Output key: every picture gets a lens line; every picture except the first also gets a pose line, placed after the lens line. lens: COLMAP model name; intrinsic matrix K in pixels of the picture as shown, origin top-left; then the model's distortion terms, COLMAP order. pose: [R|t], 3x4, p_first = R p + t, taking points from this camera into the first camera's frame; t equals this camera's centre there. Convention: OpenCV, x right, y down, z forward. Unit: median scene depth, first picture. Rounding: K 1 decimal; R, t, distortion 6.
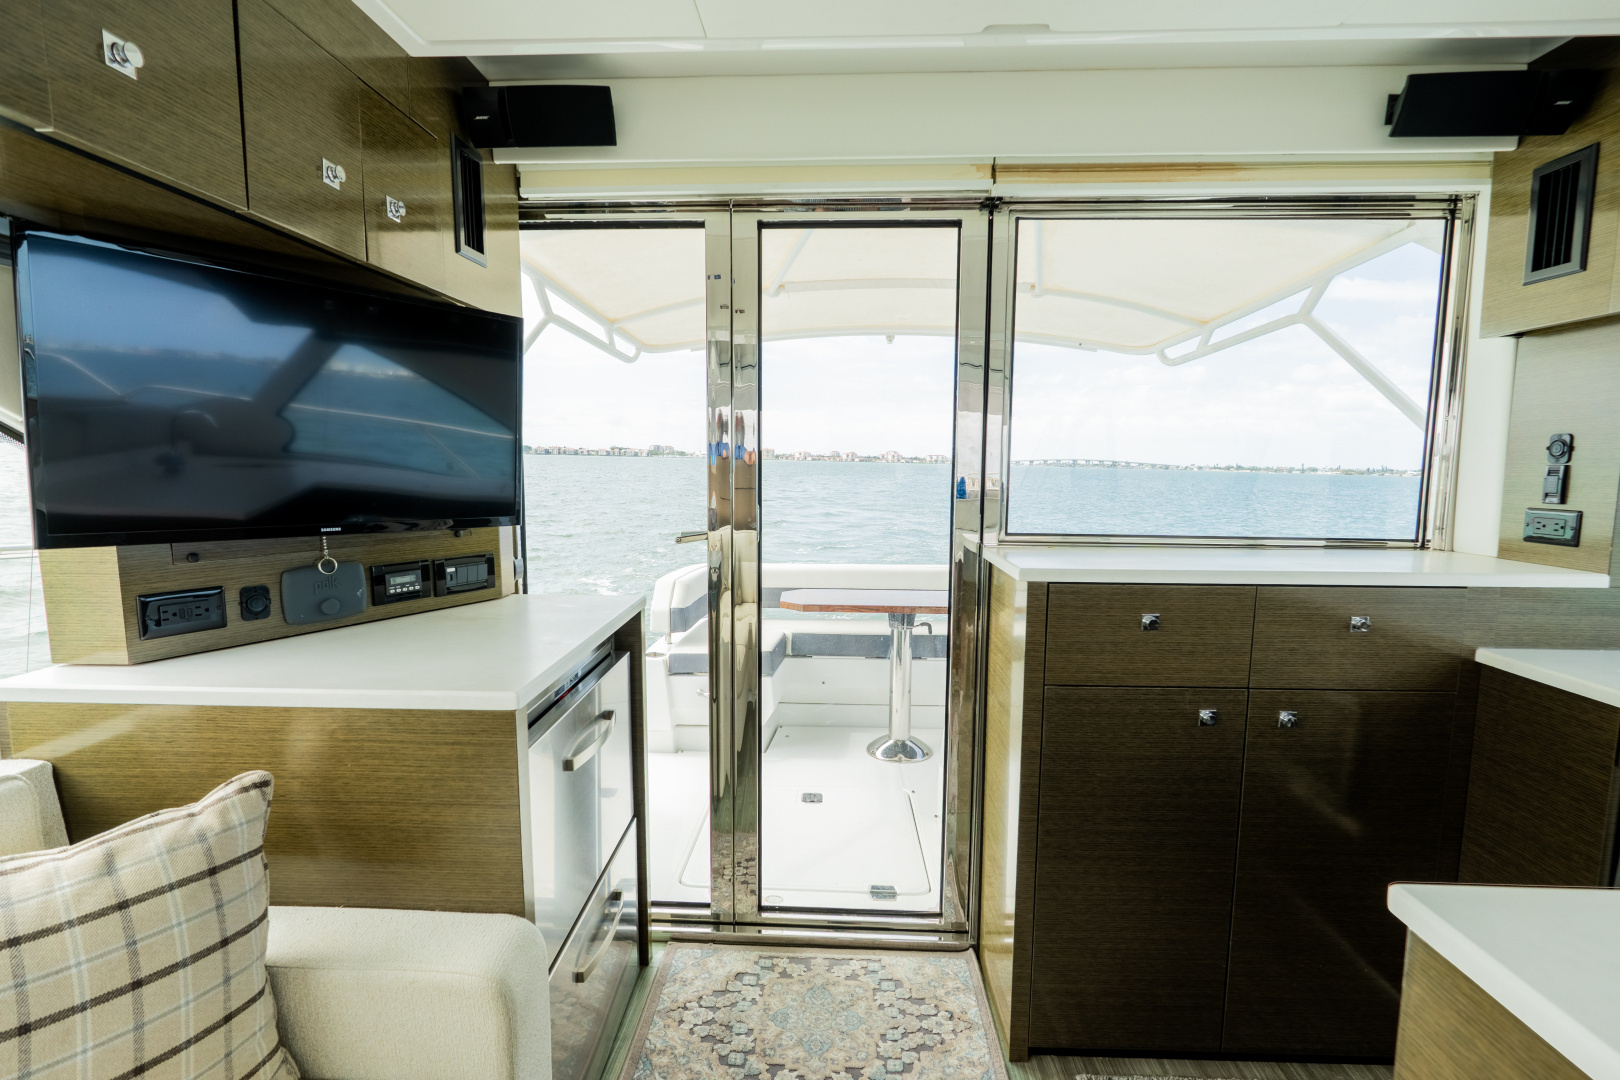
lens RADIAL K [[741.2, 0, 801.7], [0, 741.2, 543.3], [0, 0, 1]] dist [-0.005384, 0.000012]
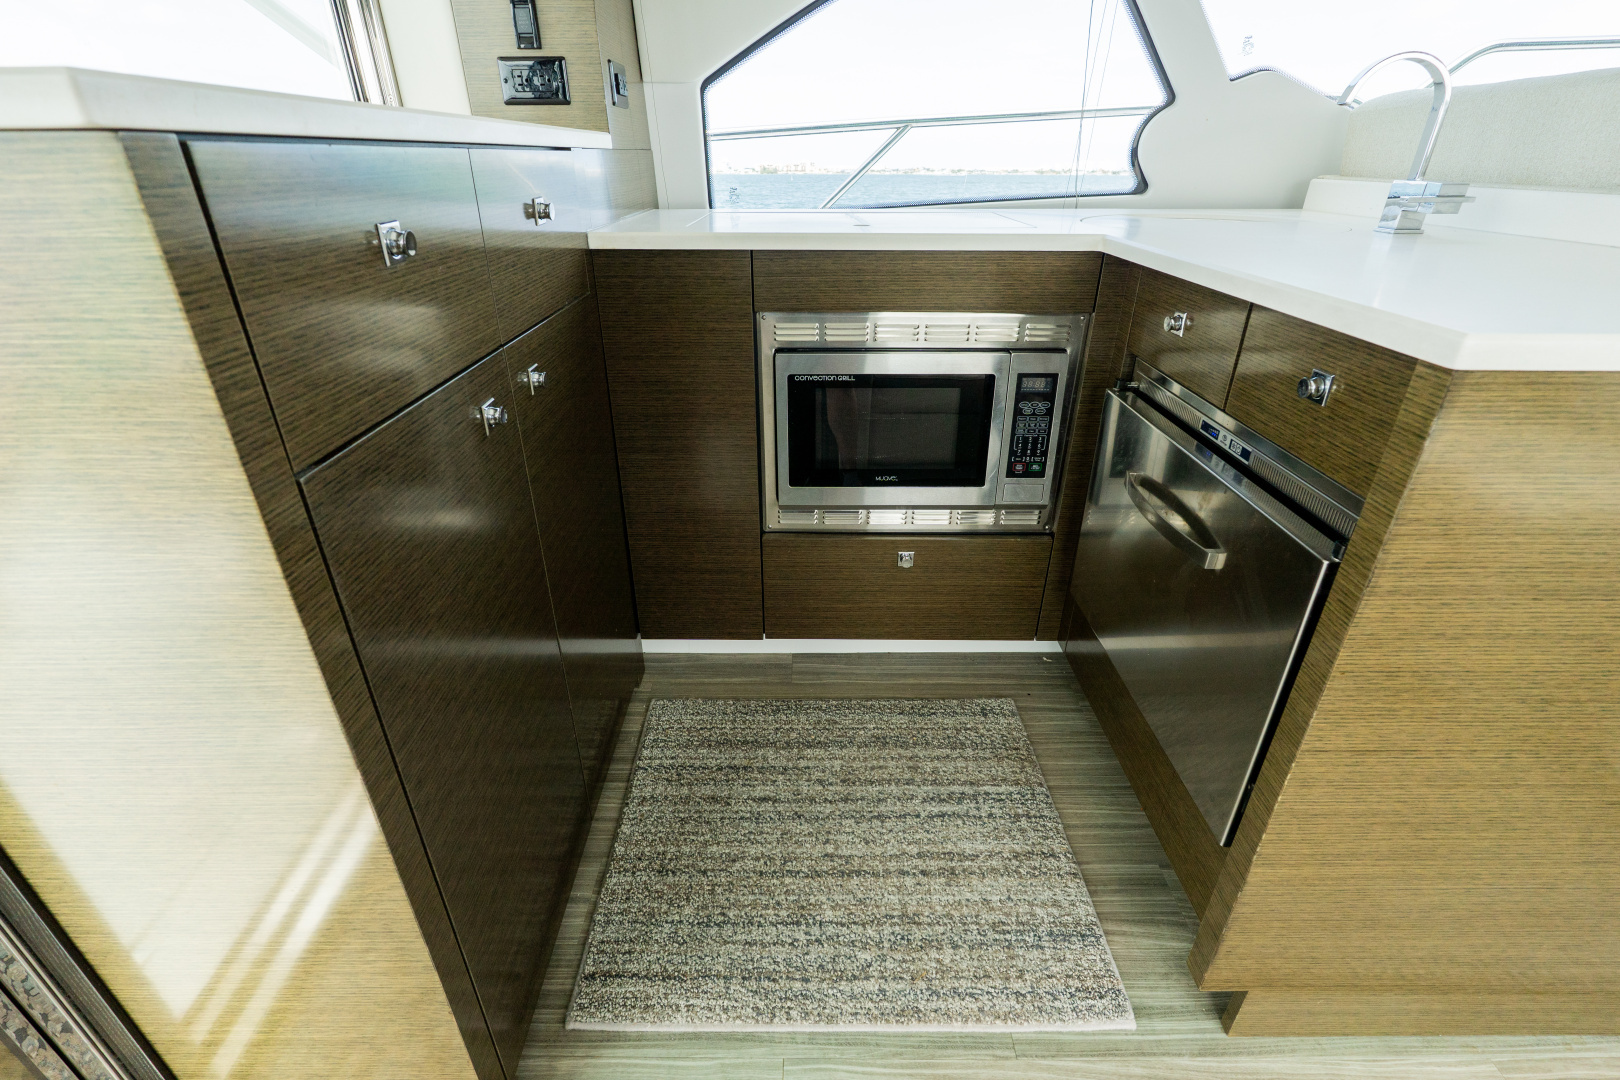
lens RADIAL K [[732.5, 0, 807.9], [0, 732.5, 541.5], [0, 0, 1]] dist [-0.006900, -0.000848]
pose [[-0.049106, -0.467457, 0.882651, 0.002711], [0.111812, 0.875589, 0.469938, 0.084013], [-0.992515, 0.121768, 0.009271, 0.756799]]
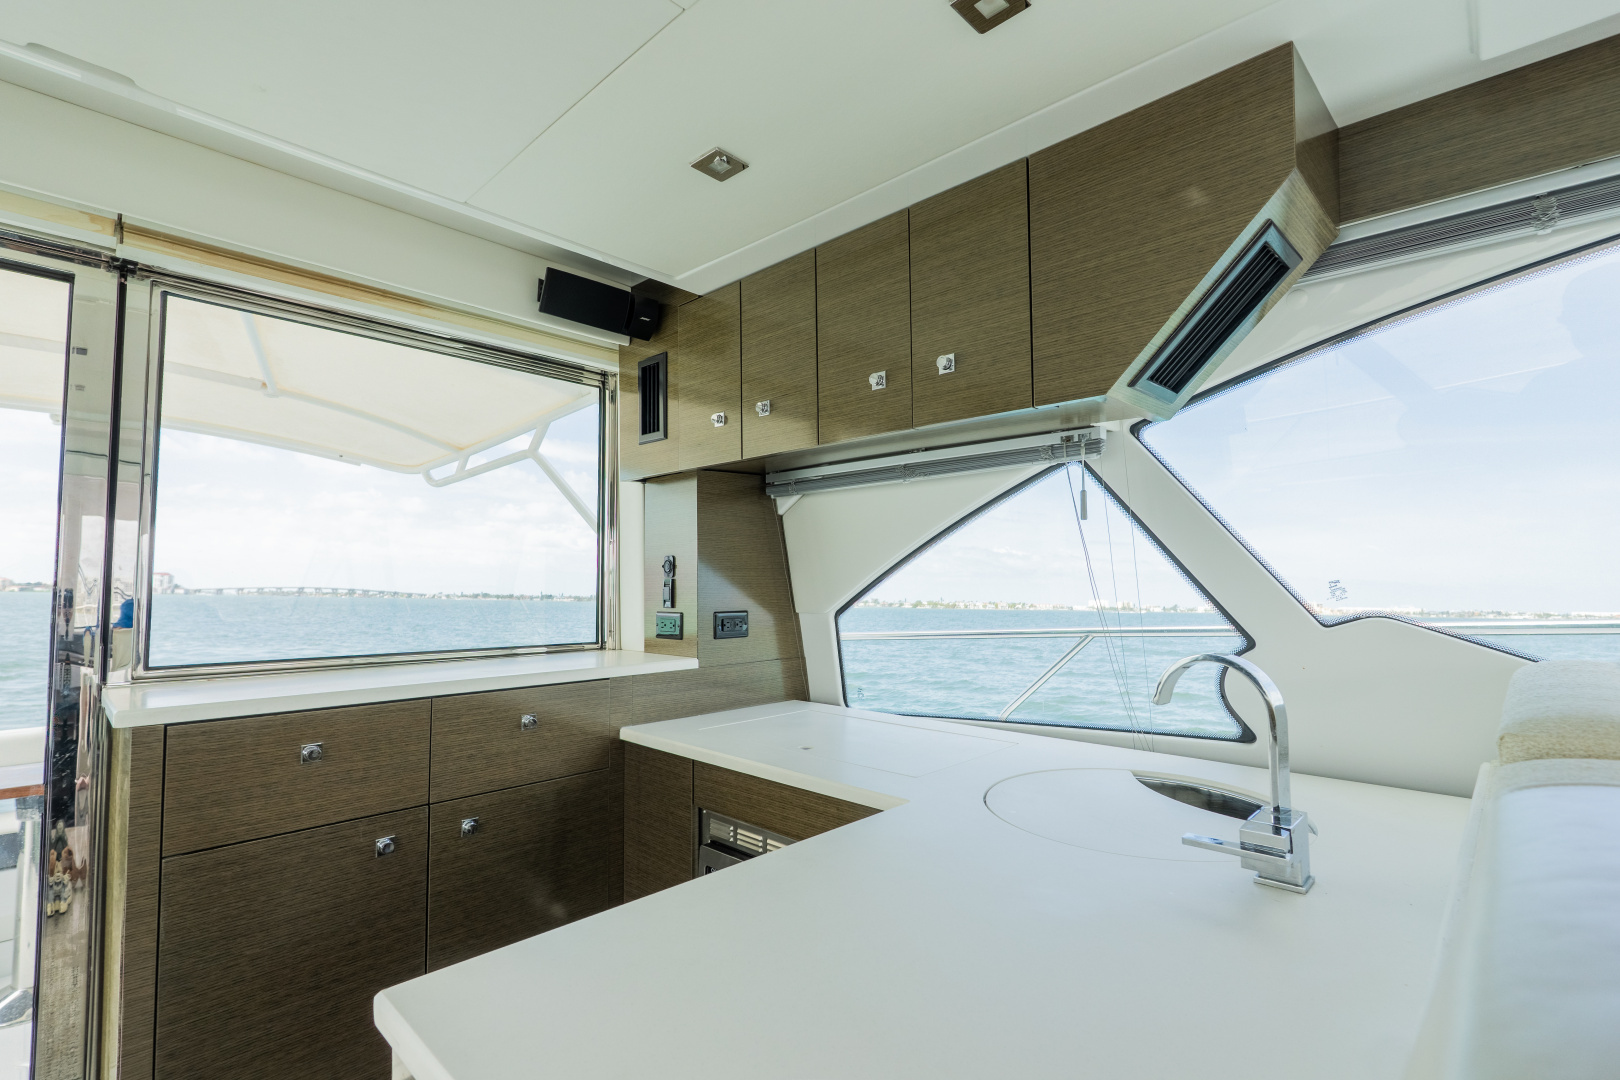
lens RADIAL K [[741.2, 0, 801.7], [0, 741.2, 543.3], [0, 0, 1]] dist [-0.005384, 0.000012]
pose [[0.663318, 0.034817, 0.747527, 0.180180], [0.087760, 0.988405, -0.123910, 0.017496], [-0.743174, 0.147795, 0.652572, -0.063763]]
